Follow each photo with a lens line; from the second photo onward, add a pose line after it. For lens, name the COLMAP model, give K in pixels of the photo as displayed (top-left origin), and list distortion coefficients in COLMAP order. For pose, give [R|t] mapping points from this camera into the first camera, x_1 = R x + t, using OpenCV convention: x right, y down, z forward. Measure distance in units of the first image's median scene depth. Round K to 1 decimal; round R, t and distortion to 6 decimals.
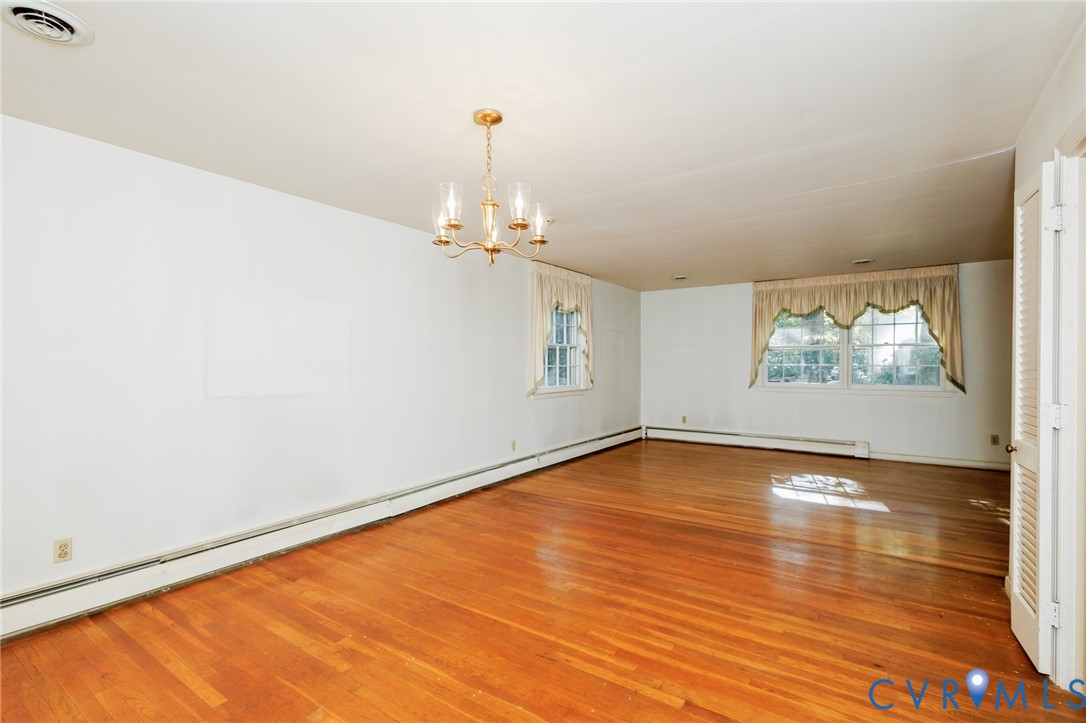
lens RADIAL K [[505.4, 0, 543.8], [0, 505.4, 366.2], [0, 0, 1]] dist [0.009403, 0.000219]
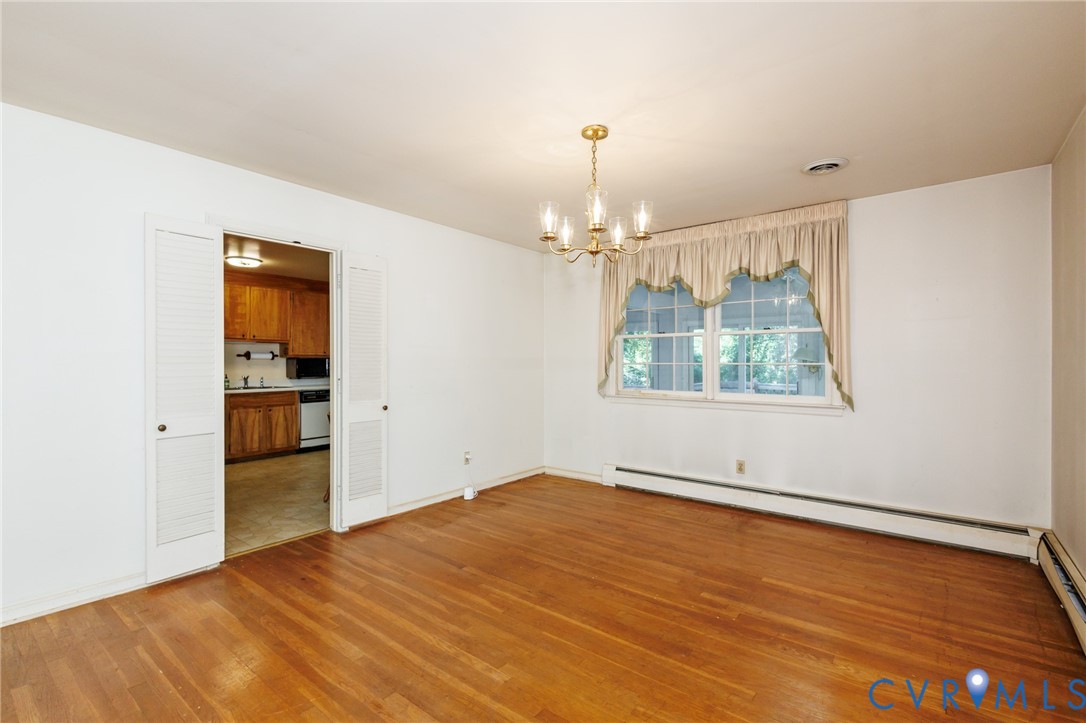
lens RADIAL K [[500.0, 0, 543.0], [0, 500.0, 361.5], [0, 0, 1]] dist [0.000586, 0.000085]
pose [[-0.997971, 0.003727, 0.063561, -0.063369], [0.004287, 0.999953, 0.008675, -0.001271], [-0.063525, 0.008930, -0.997940, 2.085564]]
